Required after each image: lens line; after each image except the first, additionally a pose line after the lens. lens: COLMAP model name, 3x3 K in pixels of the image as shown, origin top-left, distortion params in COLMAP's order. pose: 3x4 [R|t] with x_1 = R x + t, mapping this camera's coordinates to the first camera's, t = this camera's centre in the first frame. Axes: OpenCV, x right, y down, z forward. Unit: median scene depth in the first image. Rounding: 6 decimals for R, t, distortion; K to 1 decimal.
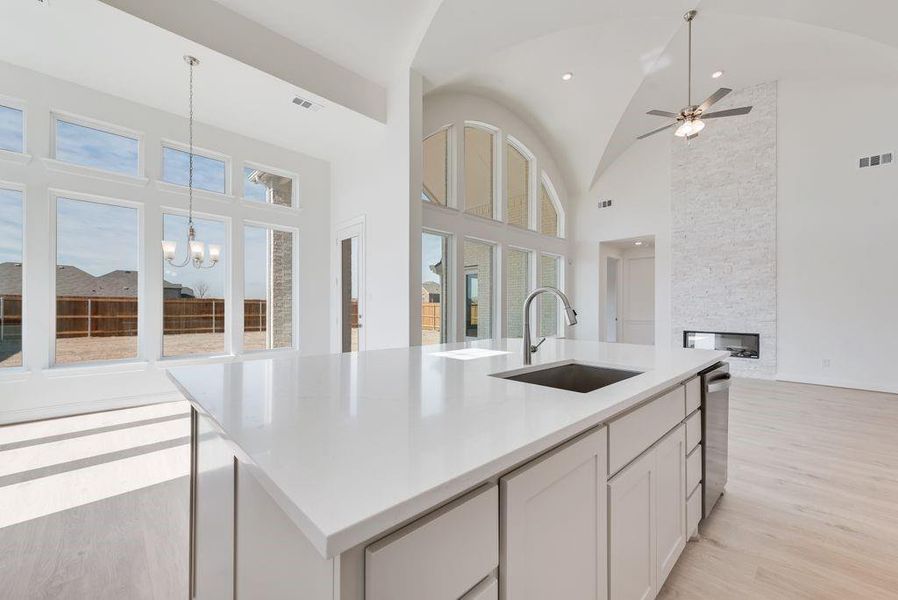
lens RADIAL K [[352.4, 0, 453.4], [0, 352.4, 304.5], [0, 0, 1]] dist [0.001447, -0.001255]
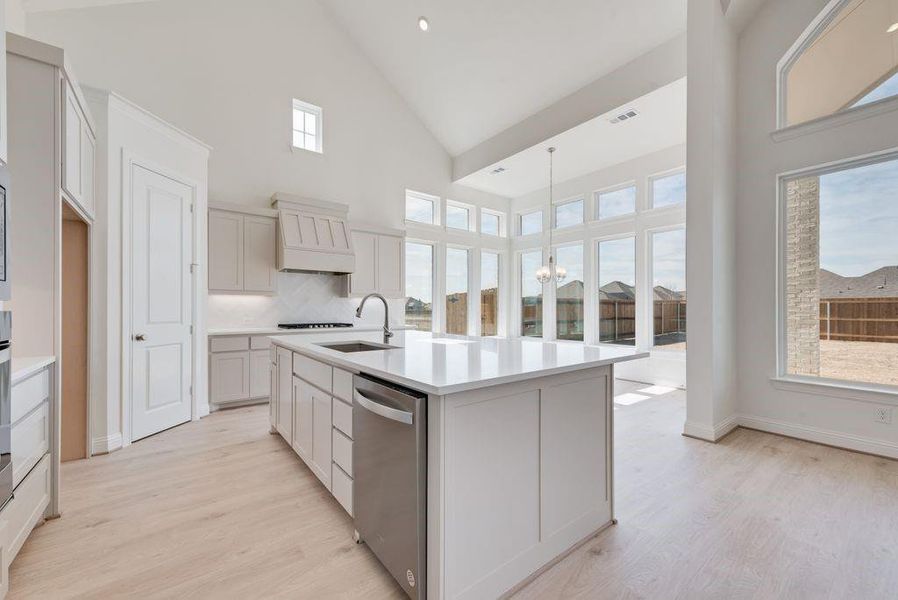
lens RADIAL K [[352.4, 0, 447.3], [0, 352.4, 308.2], [0, 0, 1]] dist [0.001447, -0.001255]
pose [[-0.100630, -0.003045, -0.994919, 0.497458], [0.007274, 0.999966, -0.003796, 0.006810], [0.994897, -0.007619, -0.100604, 0.409676]]
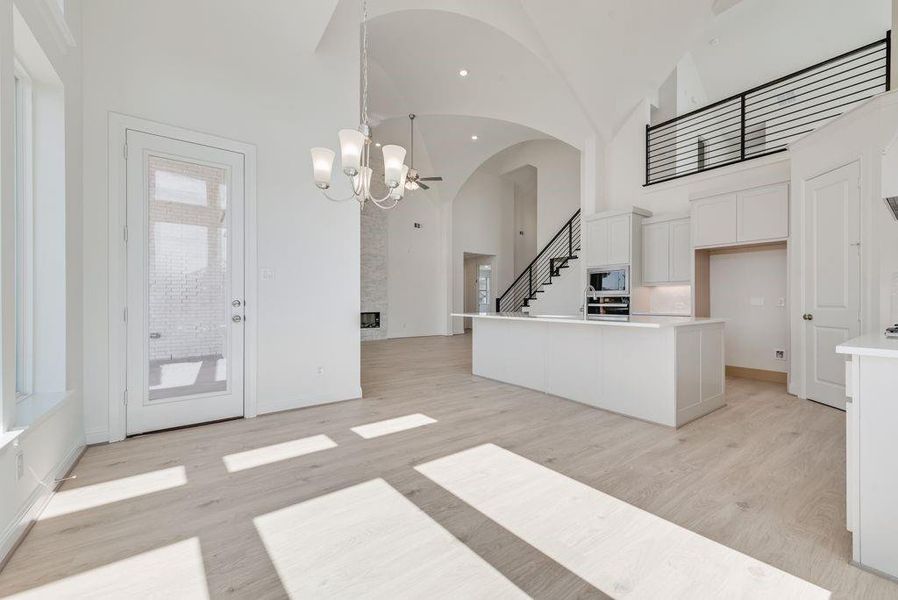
lens RADIAL K [[352.4, 0, 441.8], [0, 352.4, 299.7], [0, 0, 1]] dist [0.001447, -0.001255]
pose [[0.145030, 0.000332, 0.989427, -0.709518], [-0.010089, 0.999948, 0.001144, 0.020112], [-0.989376, -0.010149, 0.145026, 0.473947]]
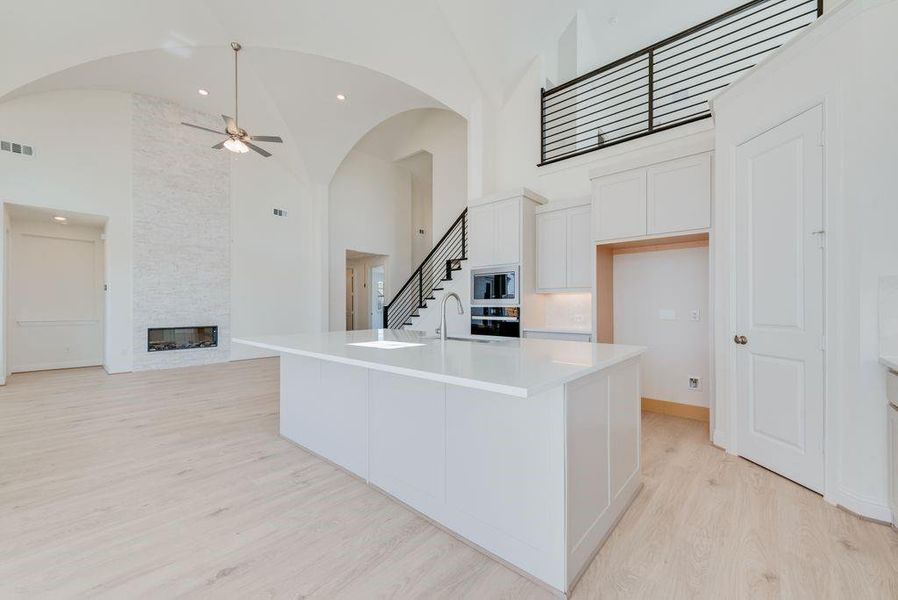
lens RADIAL K [[352.4, 0, 444.3], [0, 352.4, 304.8], [0, 0, 1]] dist [0.001447, -0.001255]
pose [[-0.077614, 0.000118, 0.996983, -0.394310], [-0.009747, 0.999952, -0.000878, 0.004936], [-0.996936, -0.009786, -0.077609, 0.317939]]
